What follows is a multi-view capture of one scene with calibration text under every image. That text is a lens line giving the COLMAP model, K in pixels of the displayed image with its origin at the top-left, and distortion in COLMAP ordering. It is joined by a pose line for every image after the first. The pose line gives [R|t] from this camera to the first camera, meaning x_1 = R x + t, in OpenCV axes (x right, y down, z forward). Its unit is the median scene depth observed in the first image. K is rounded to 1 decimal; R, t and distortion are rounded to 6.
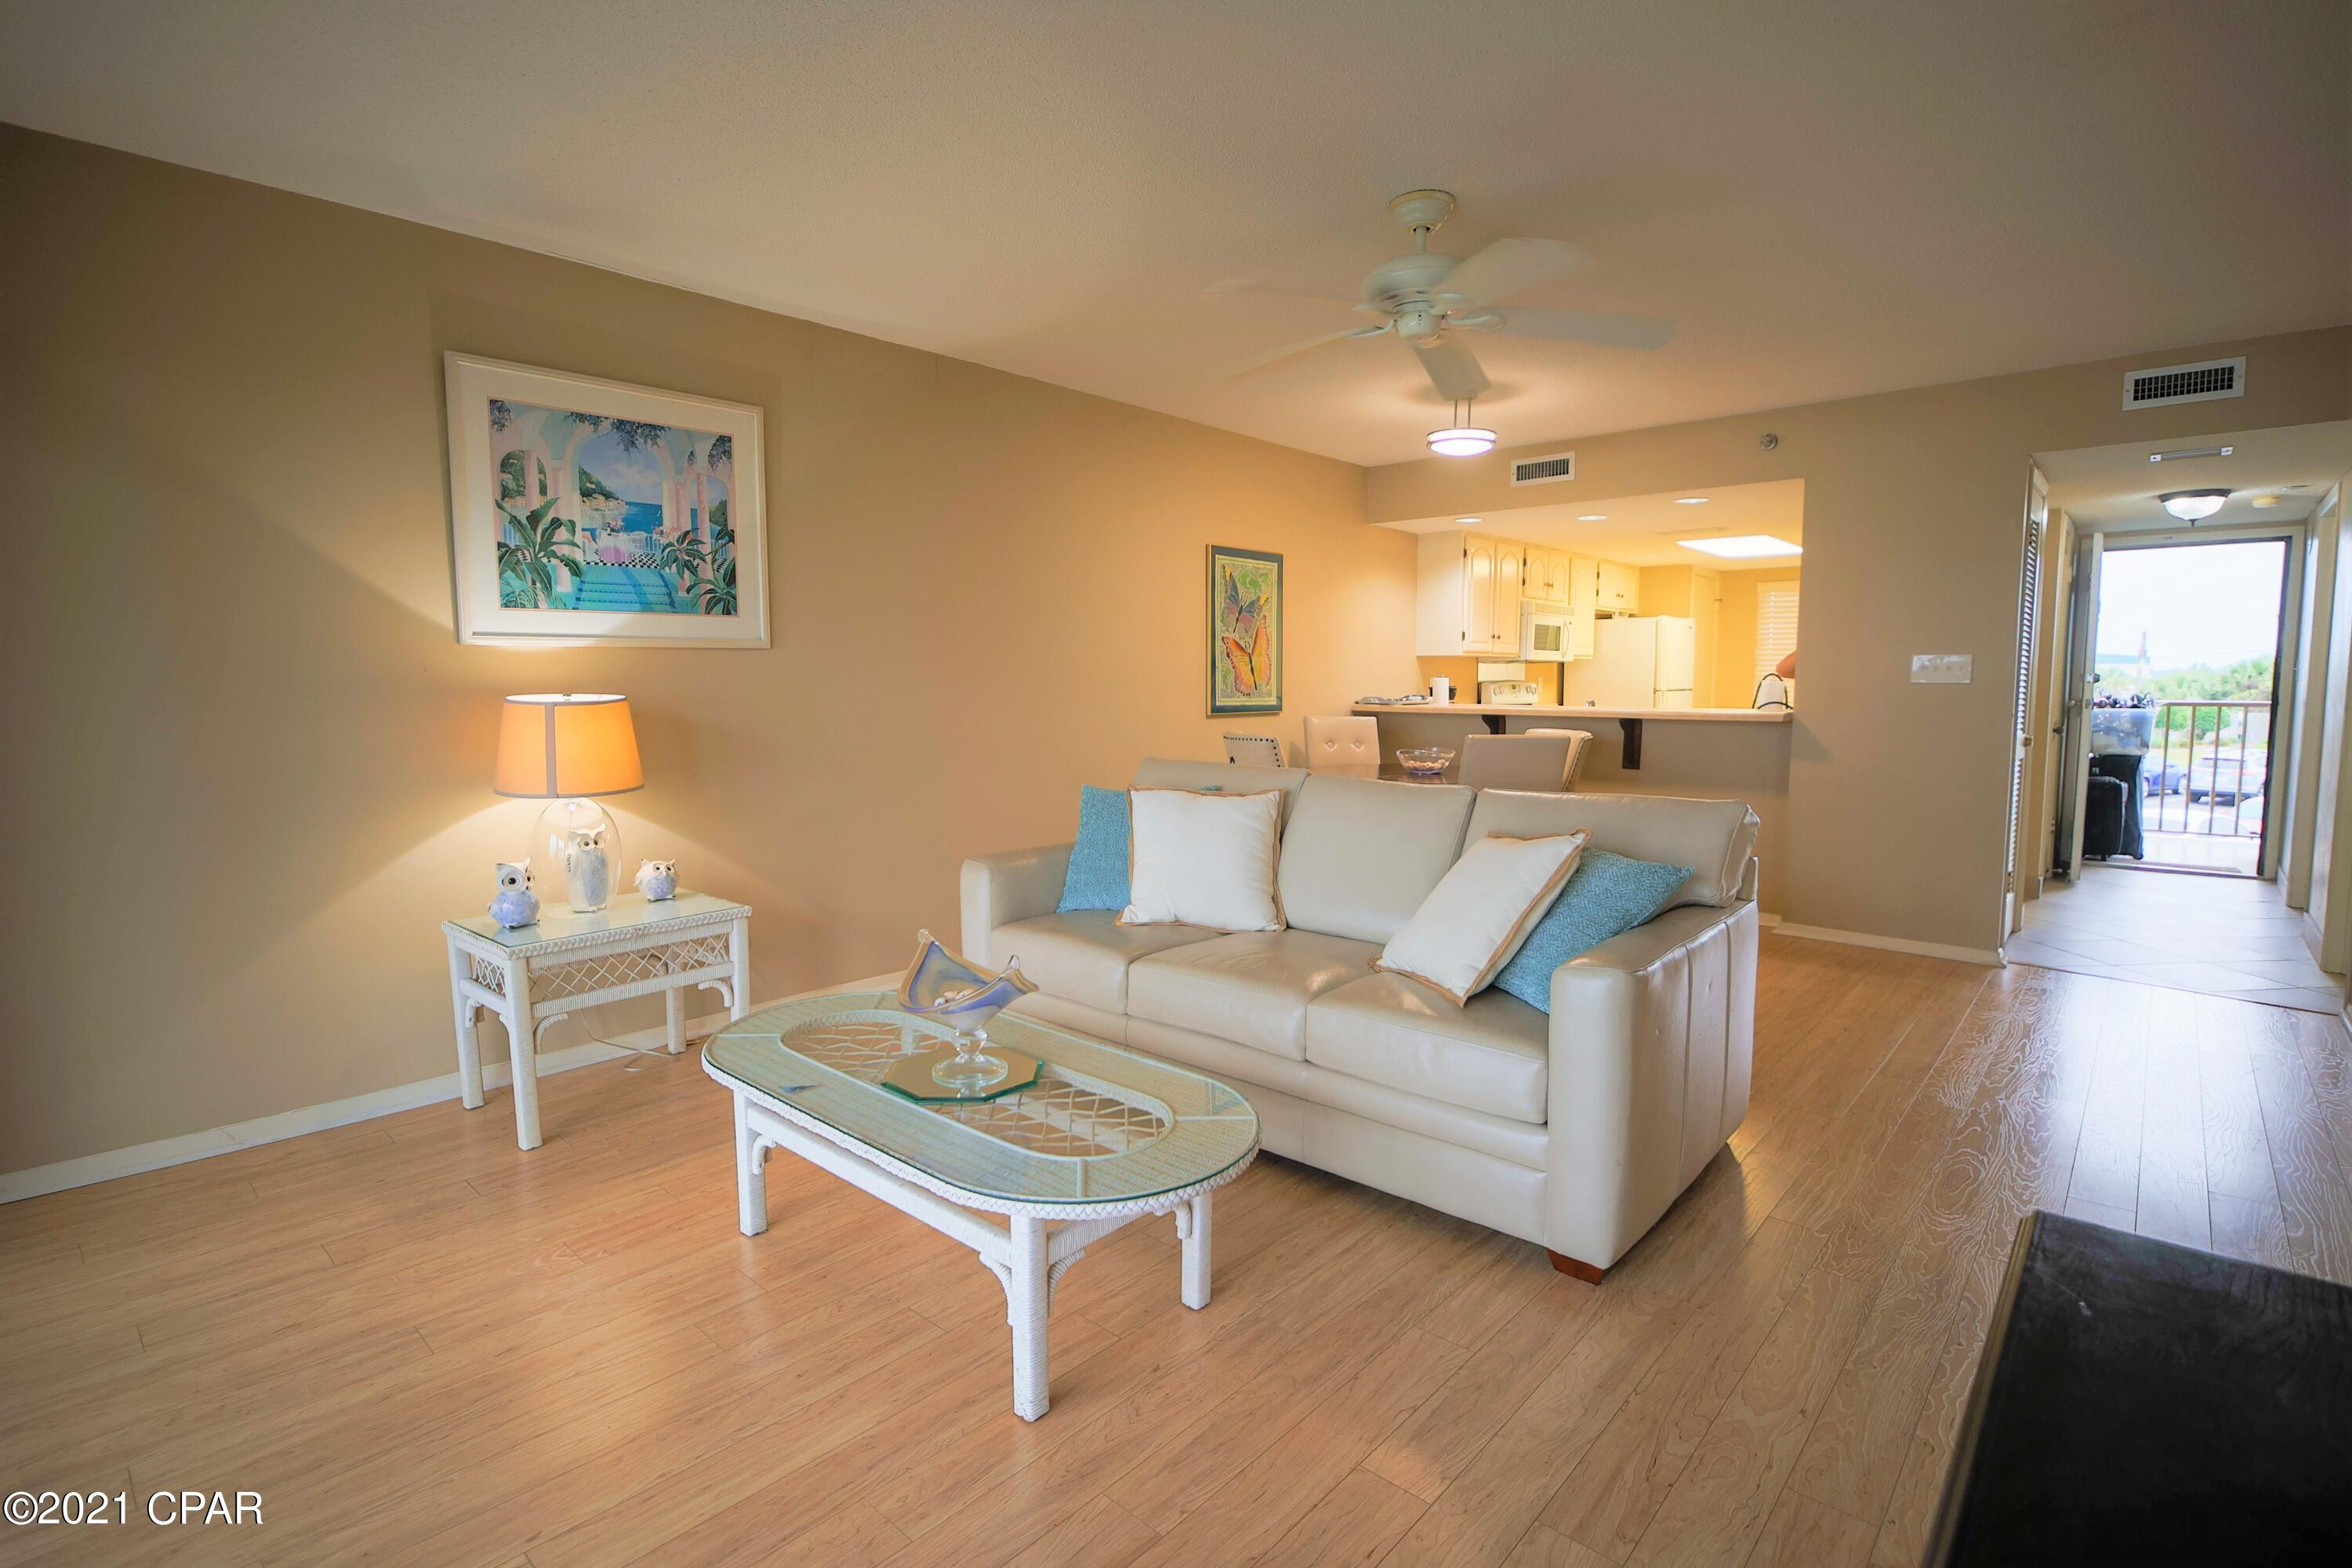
lens RADIAL K [[1139.2, 0, 1176.0], [0, 1139.2, 784.0], [0, 0, 1]] dist [-0.003754, -0.000437]
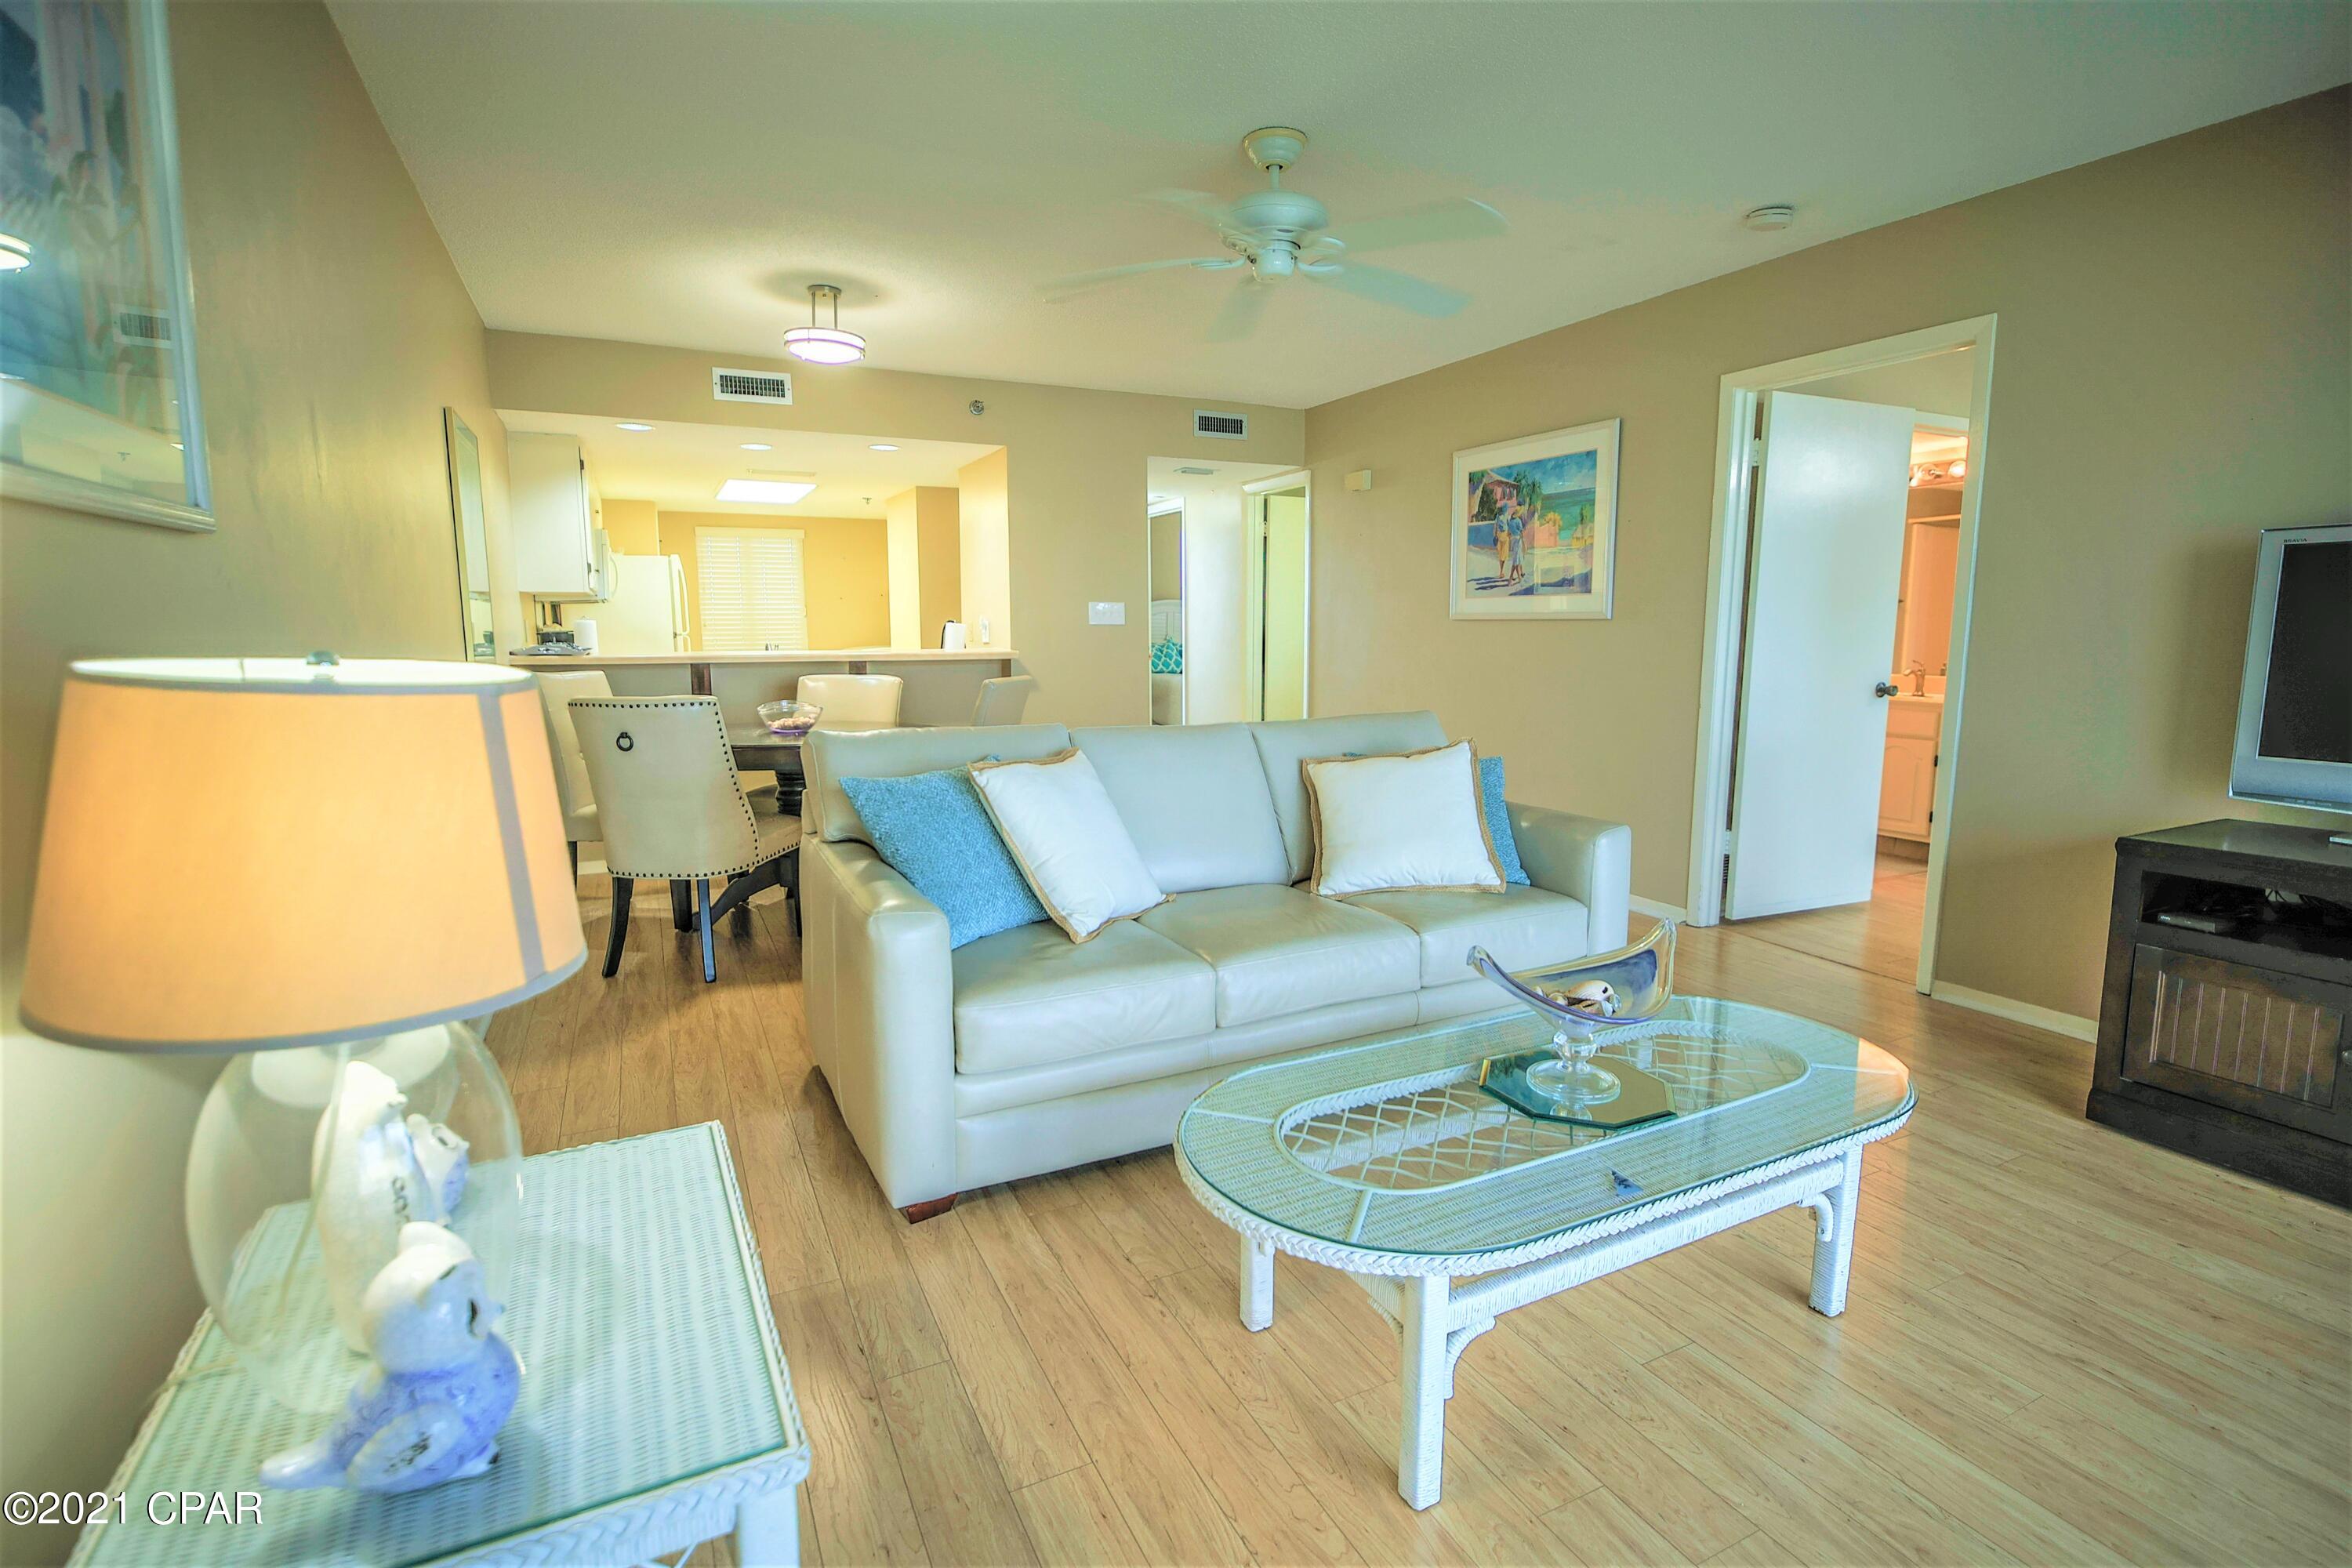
lens RADIAL K [[1108.4, 0, 1176.0], [0, 1108.4, 784.0], [0, 0, 1]] dist [-0.015915, -0.000048]
pose [[0.388925, -0.129230, 0.912161, -0.675059], [0.079273, 0.991135, 0.106618, -0.054433], [-0.917853, 0.030844, 0.395721, 0.621682]]
